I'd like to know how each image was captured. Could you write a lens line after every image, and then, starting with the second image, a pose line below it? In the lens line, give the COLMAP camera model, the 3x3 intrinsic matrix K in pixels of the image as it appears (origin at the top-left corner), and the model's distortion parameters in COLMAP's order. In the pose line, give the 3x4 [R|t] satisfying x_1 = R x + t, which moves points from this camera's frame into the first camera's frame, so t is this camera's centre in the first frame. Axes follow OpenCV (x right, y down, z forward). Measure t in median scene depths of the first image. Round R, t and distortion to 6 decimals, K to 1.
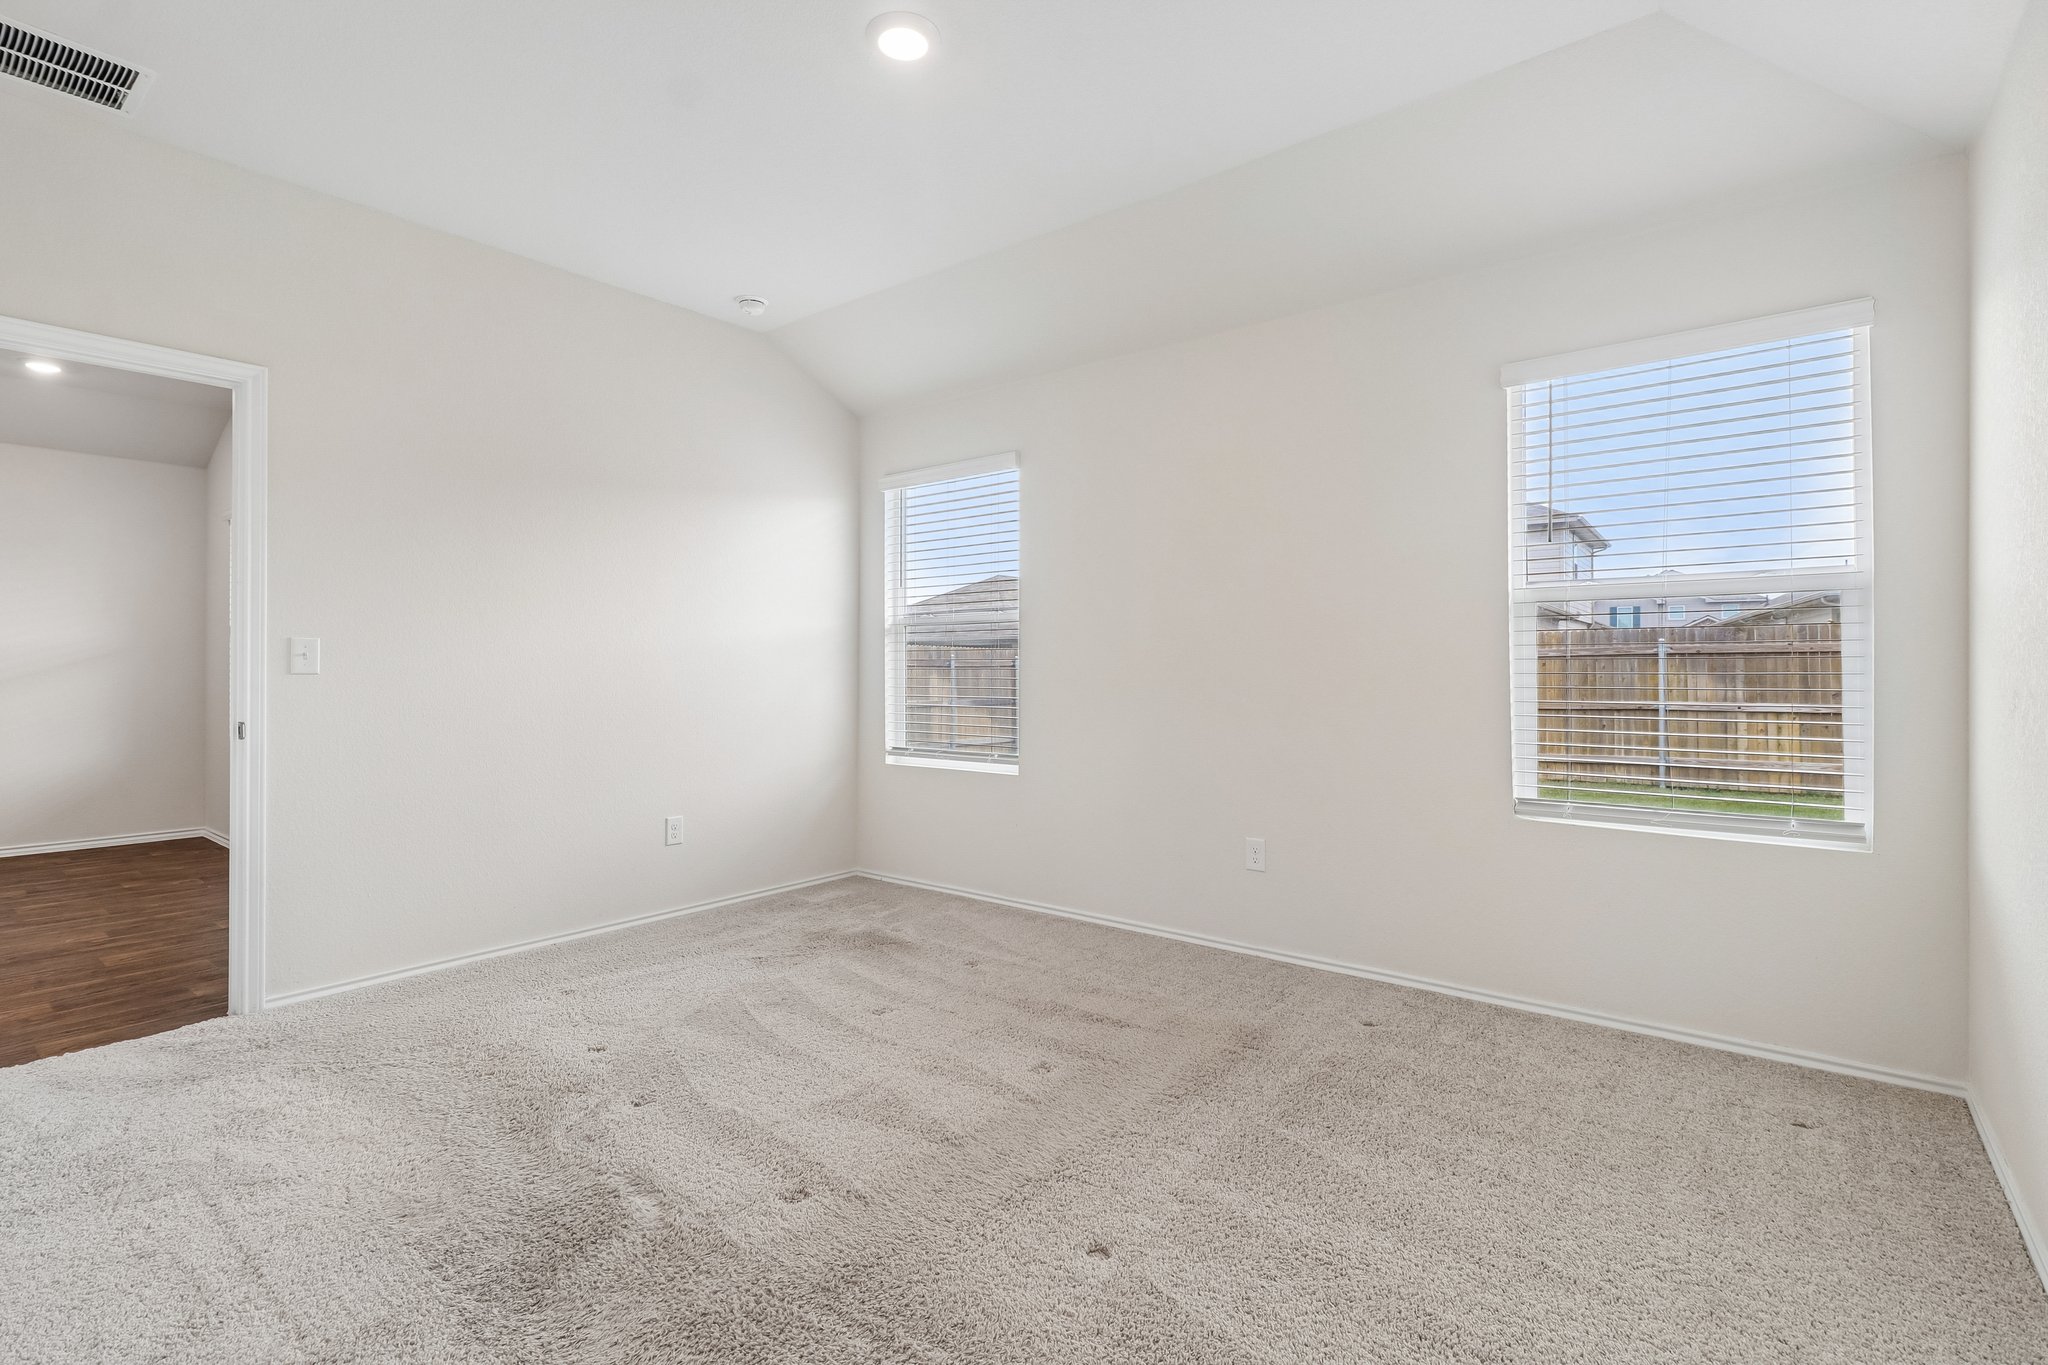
lens RADIAL K [[905.1, 0, 1061.7], [0, 905.1, 671.4], [0, 0, 1]] dist [-0.024996, -0.000063]
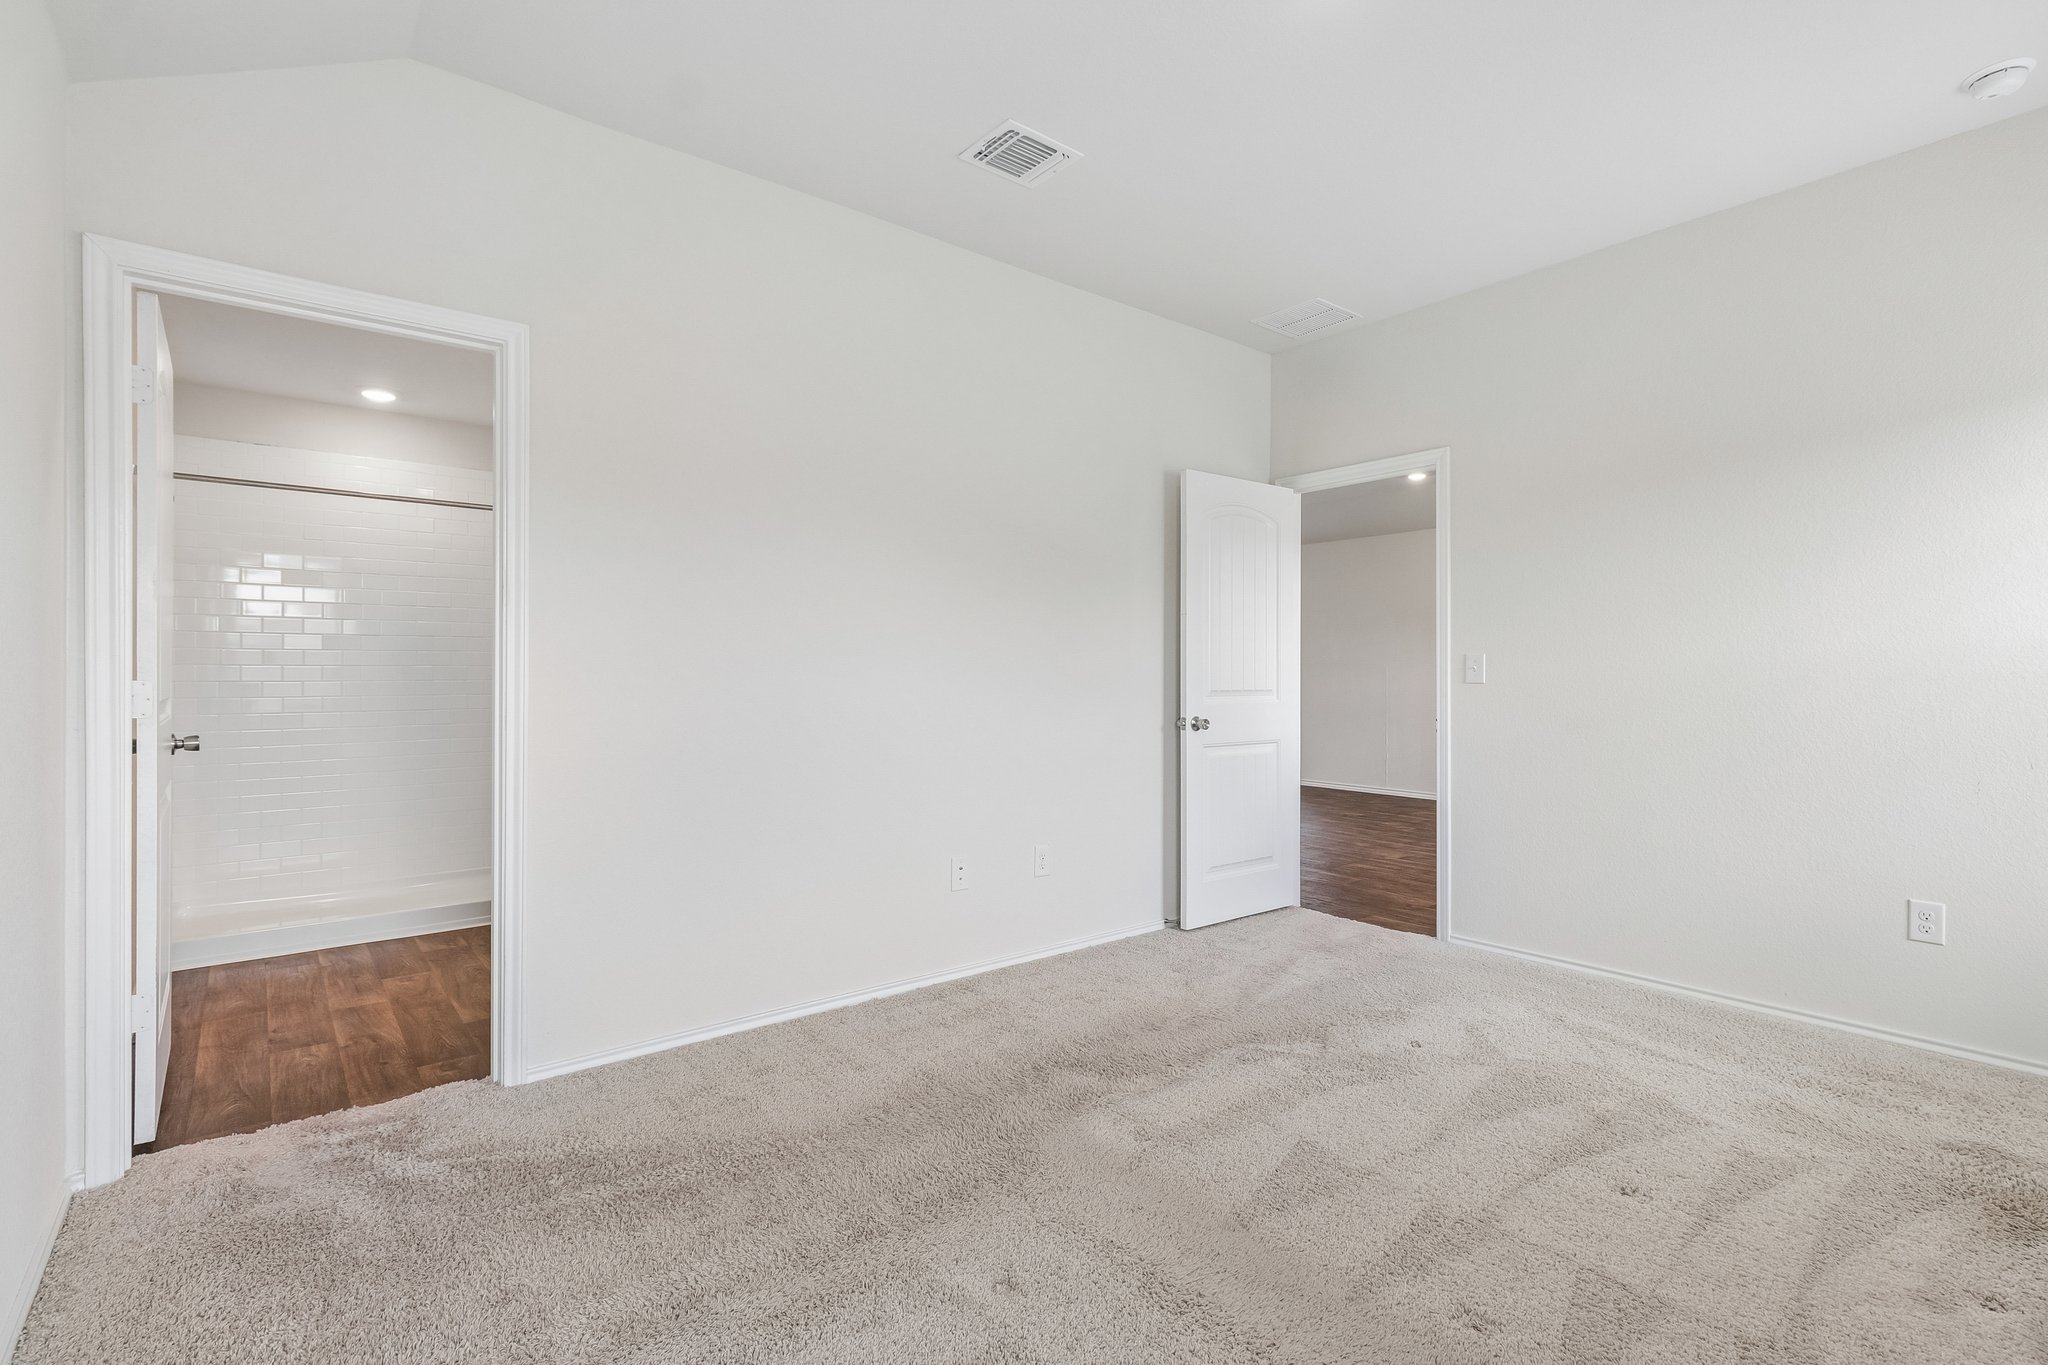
lens RADIAL K [[959.1, 0, 1023.3], [0, 959.1, 661.9], [0, 0, 1]] dist [0.002294, -0.000062]
pose [[-0.231371, -0.007936, -0.972833, 0.093238], [-0.003405, 0.999967, -0.007348, -0.002366], [0.972860, 0.001613, -0.231390, 0.109644]]
